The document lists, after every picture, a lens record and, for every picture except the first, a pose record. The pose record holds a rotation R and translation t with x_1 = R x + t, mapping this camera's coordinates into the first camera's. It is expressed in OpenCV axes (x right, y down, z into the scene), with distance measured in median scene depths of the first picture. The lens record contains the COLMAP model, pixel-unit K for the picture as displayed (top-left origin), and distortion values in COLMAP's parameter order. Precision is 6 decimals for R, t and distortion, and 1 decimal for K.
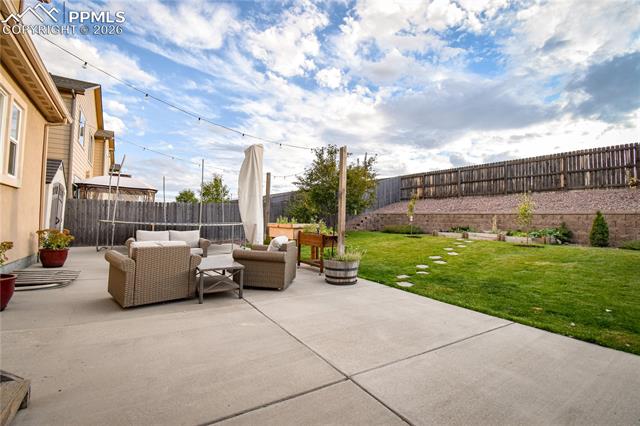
lens RADIAL K [[284.9, 0, 320.0], [0, 284.9, 213.0], [0, 0, 1]] dist [0.002437, -0.016460]
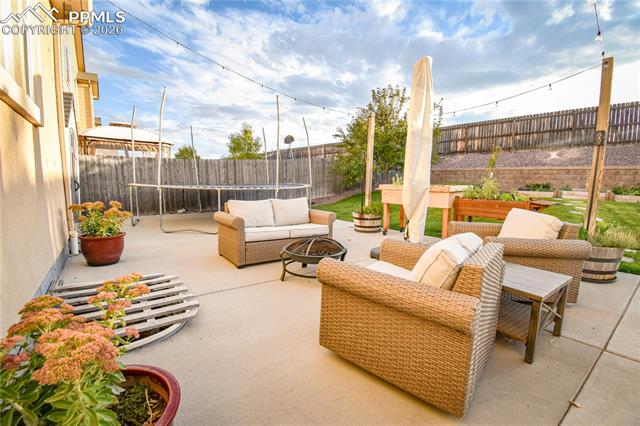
lens RADIAL K [[278.7, 0, 320.0], [0, 278.7, 213.0], [0, 0, 1]] dist [0.000588, -0.015347]
pose [[0.997912, -0.021355, 0.060962, -0.146688], [0.011909, 0.988418, 0.151285, -0.000591], [-0.063486, -0.150243, 0.986609, 0.113572]]
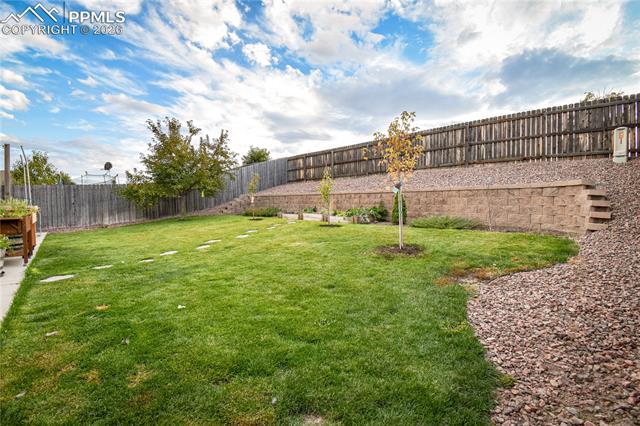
lens RADIAL K [[277.4, 0, 318.5], [0, 277.4, 227.6], [0, 0, 1]] dist [0.001531, -0.015555]
pose [[0.986299, -0.028440, 0.162498, 0.228375], [0.011384, 0.994413, 0.104943, 0.009955], [-0.164575, -0.101655, 0.981112, 0.029823]]
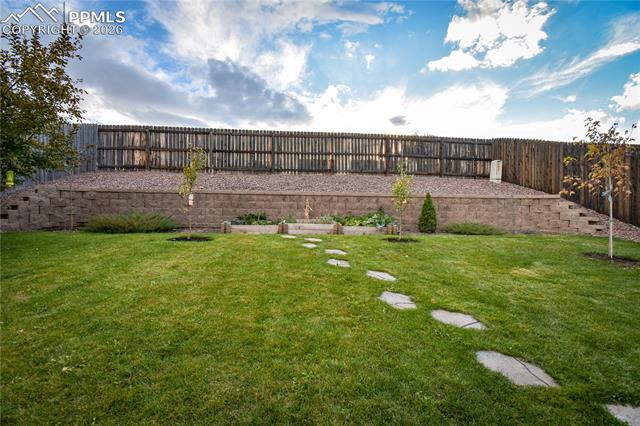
lens RADIAL K [[284.9, 0, 320.0], [0, 284.9, 213.0], [0, 0, 1]] dist [0.002437, -0.016460]
pose [[0.491035, -0.020512, 0.870898, 0.013516], [-0.019900, 0.999198, 0.034754, 0.012907], [-0.870912, -0.034397, 0.490233, 0.352226]]
